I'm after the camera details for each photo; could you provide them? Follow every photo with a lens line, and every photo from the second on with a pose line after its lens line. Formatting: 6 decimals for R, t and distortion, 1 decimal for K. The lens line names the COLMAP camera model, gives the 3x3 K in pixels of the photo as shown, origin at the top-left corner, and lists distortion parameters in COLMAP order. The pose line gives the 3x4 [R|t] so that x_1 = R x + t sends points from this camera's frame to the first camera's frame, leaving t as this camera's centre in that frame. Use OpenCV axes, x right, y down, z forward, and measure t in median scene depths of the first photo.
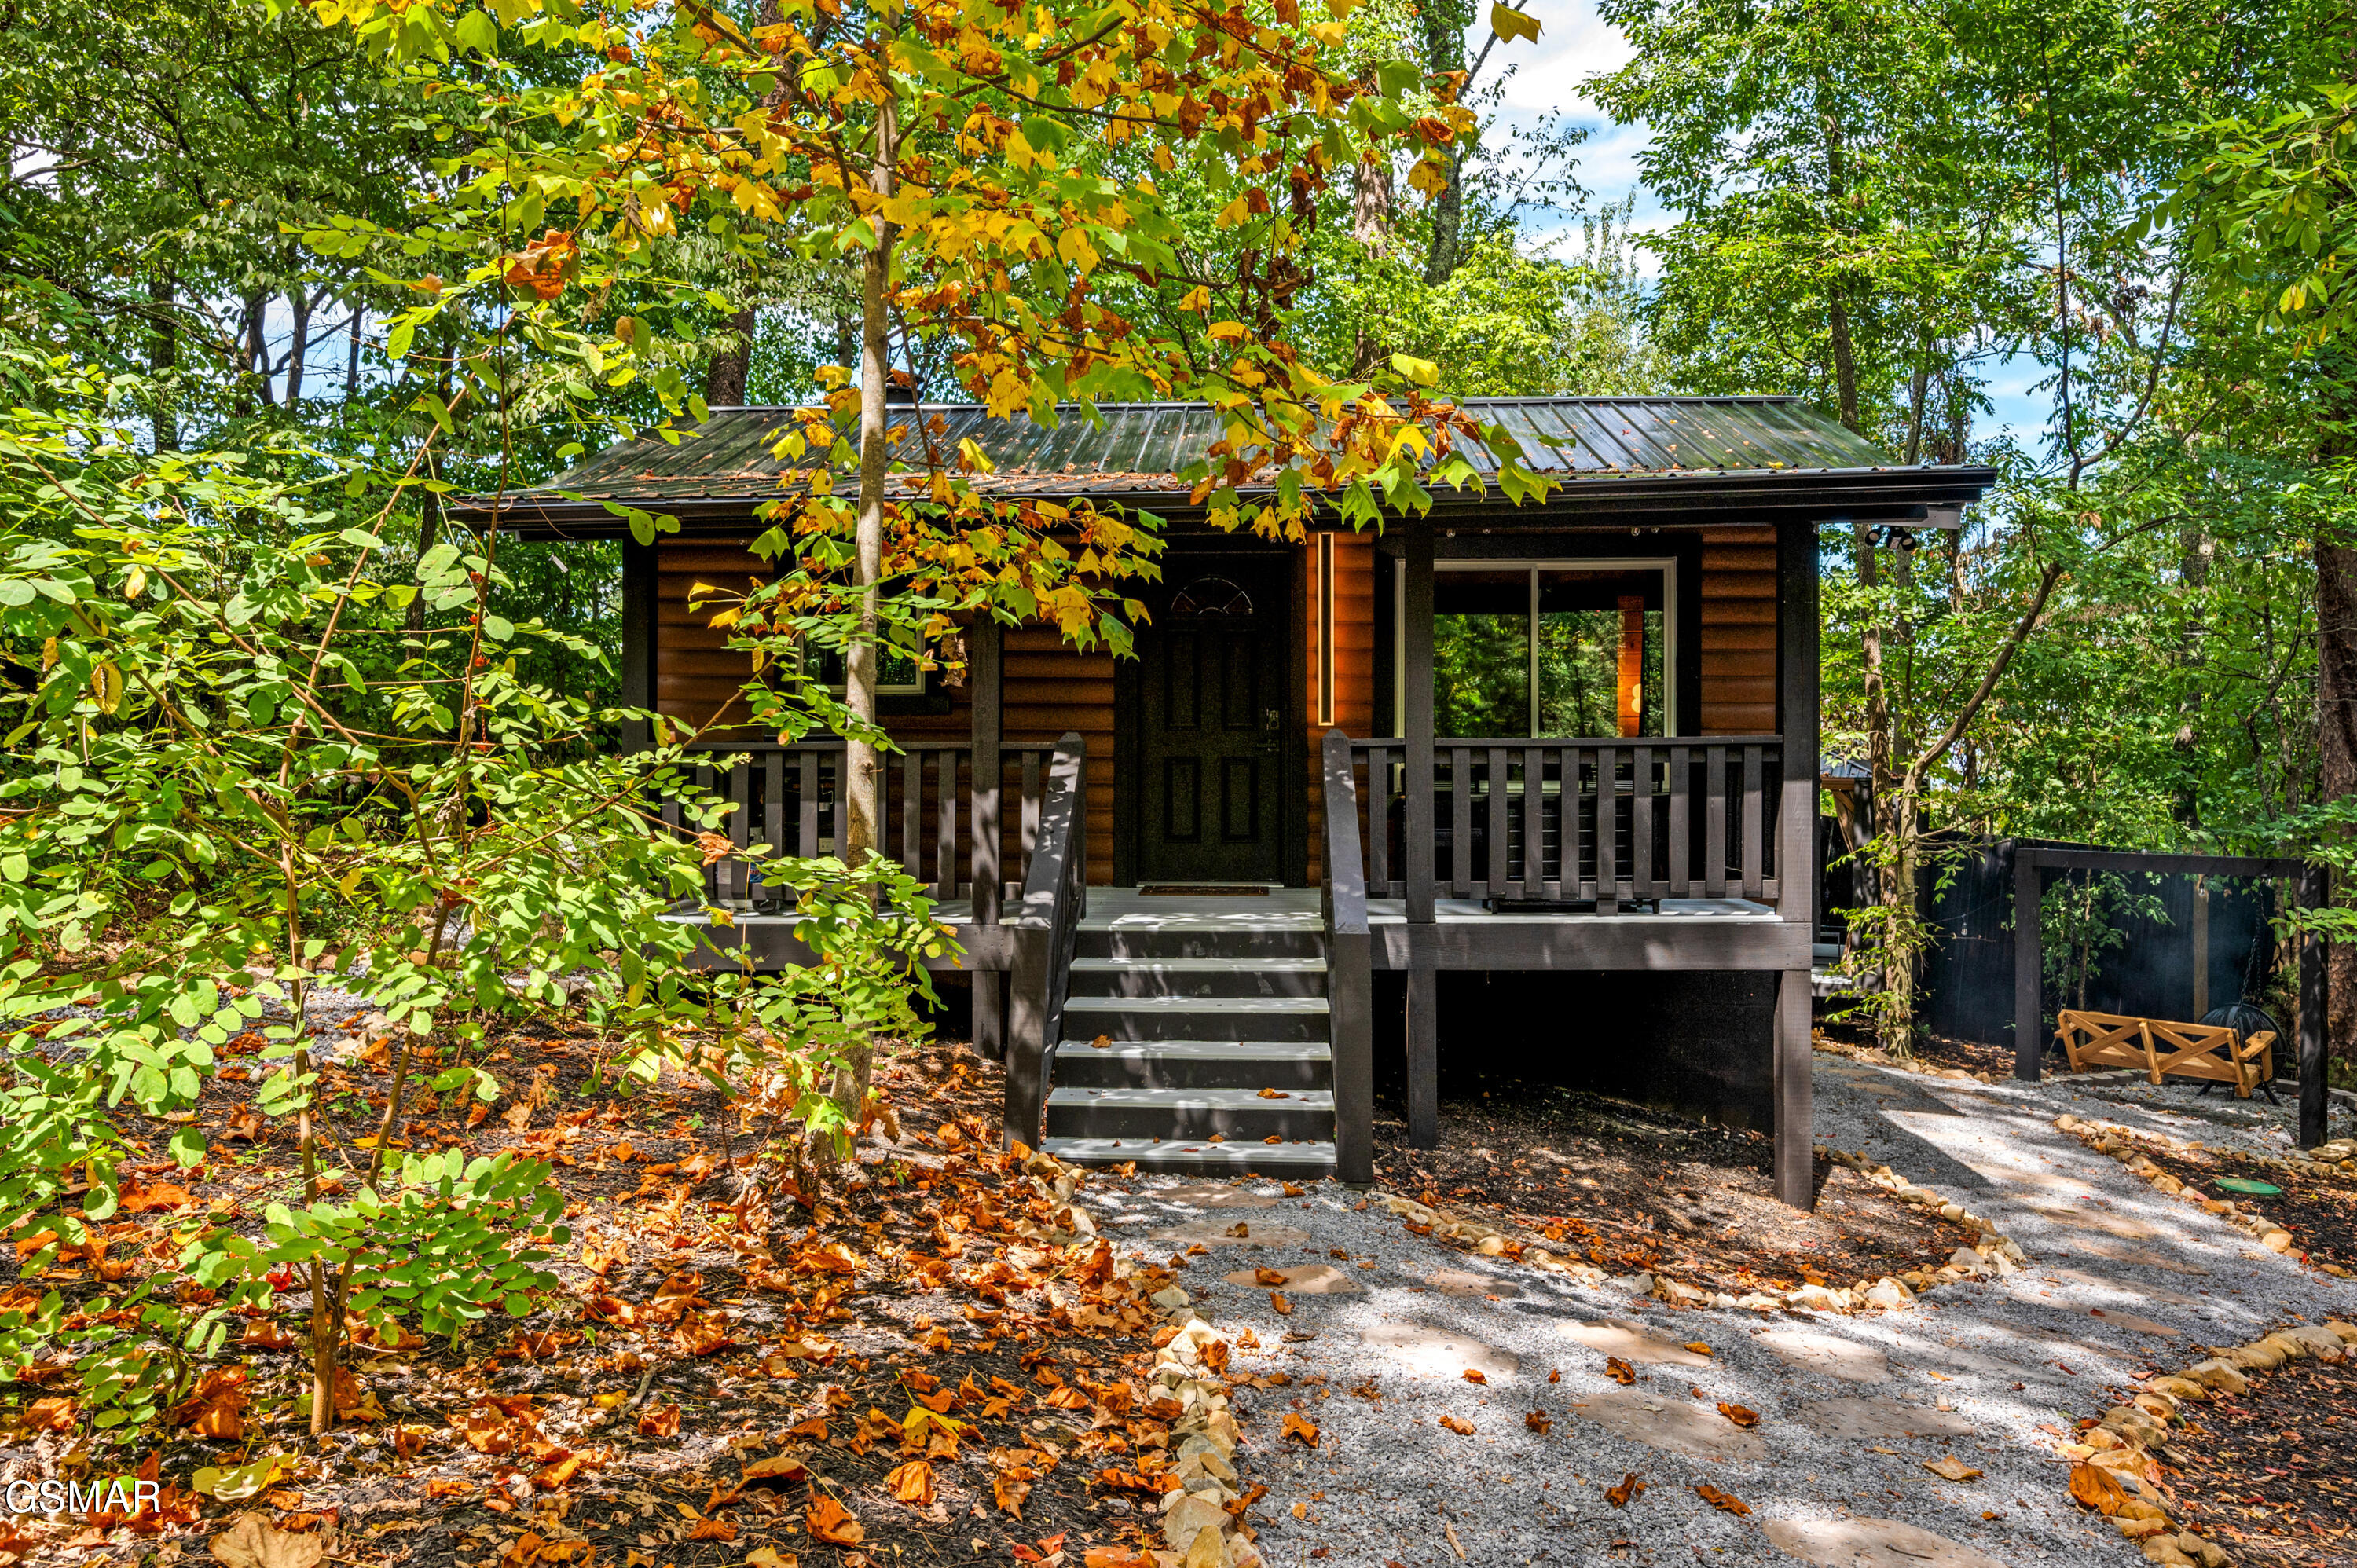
lens RADIAL K [[1579.4, 0, 1179.4], [0, 1579.4, 772.9], [0, 0, 1]] dist [-0.008535, -0.002424]
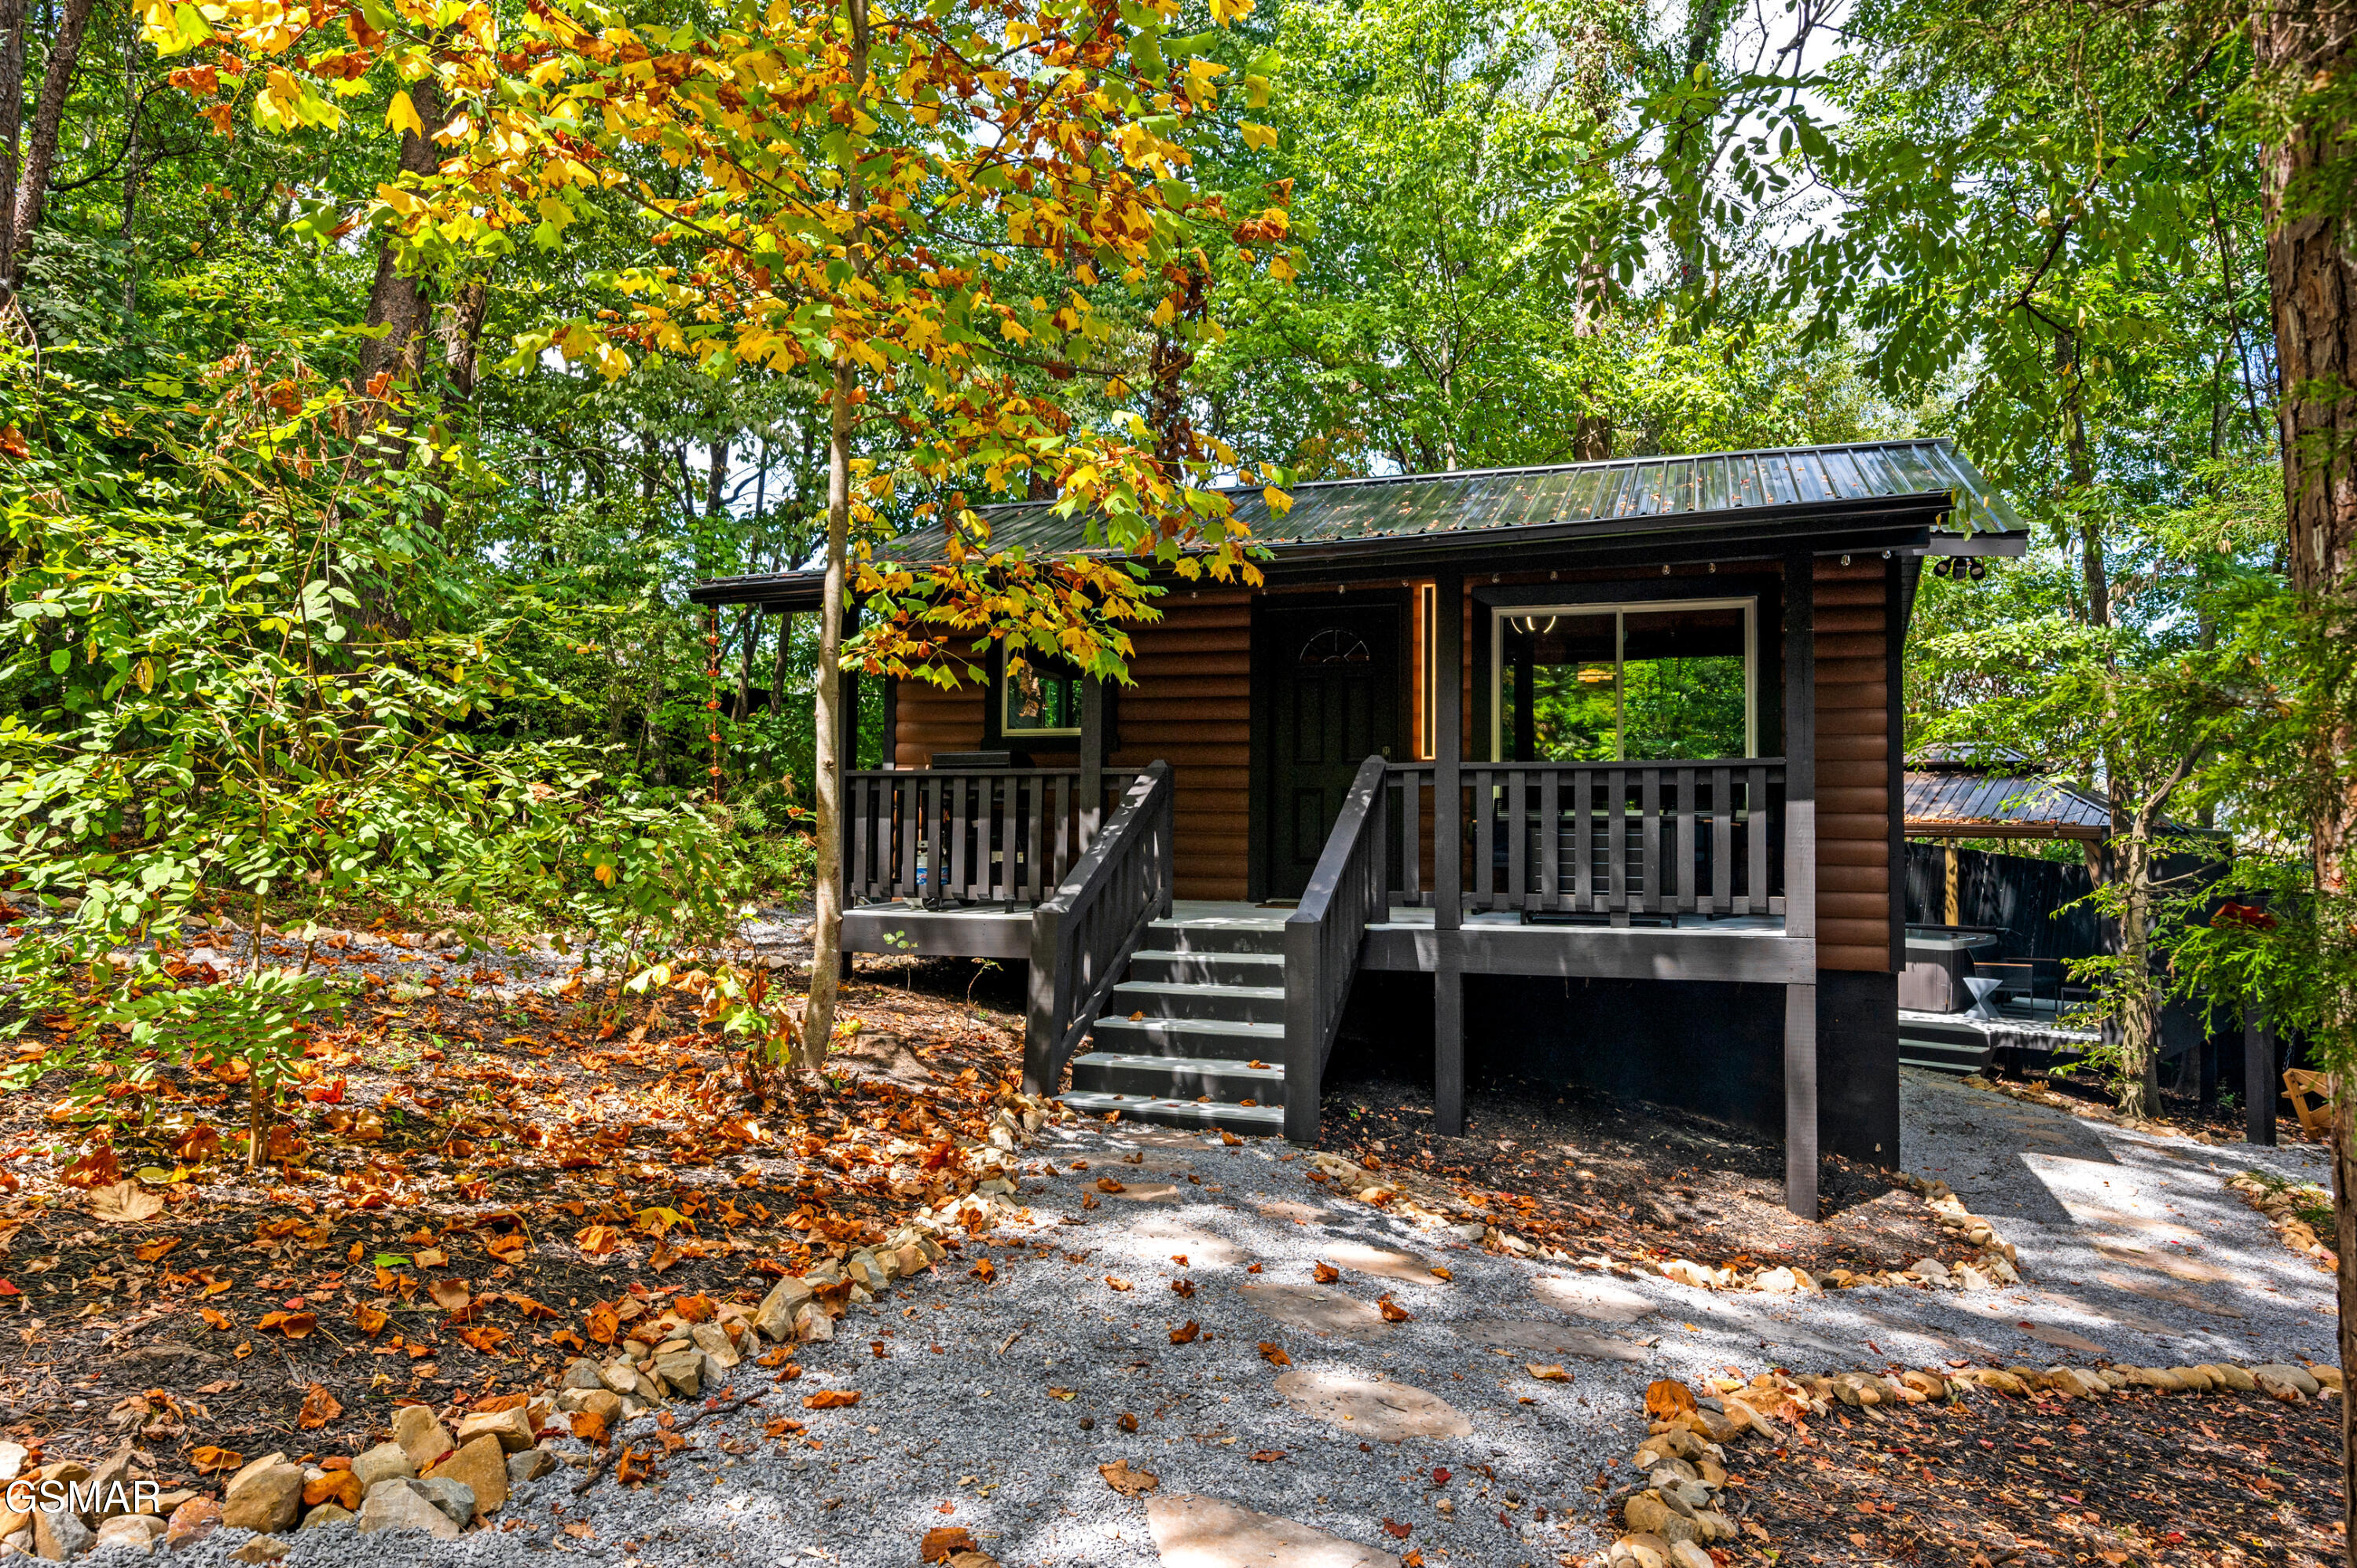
lens RADIAL K [[1474.0, 0, 1179.0], [0, 1474.0, 790.1], [0, 0, 1]] dist [-0.006354, 0.001892]
pose [[0.959288, 0.003413, -0.282409, 0.296591], [-0.013115, 0.999387, -0.032469, 0.037626], [0.282124, 0.034851, 0.958745, -0.050163]]
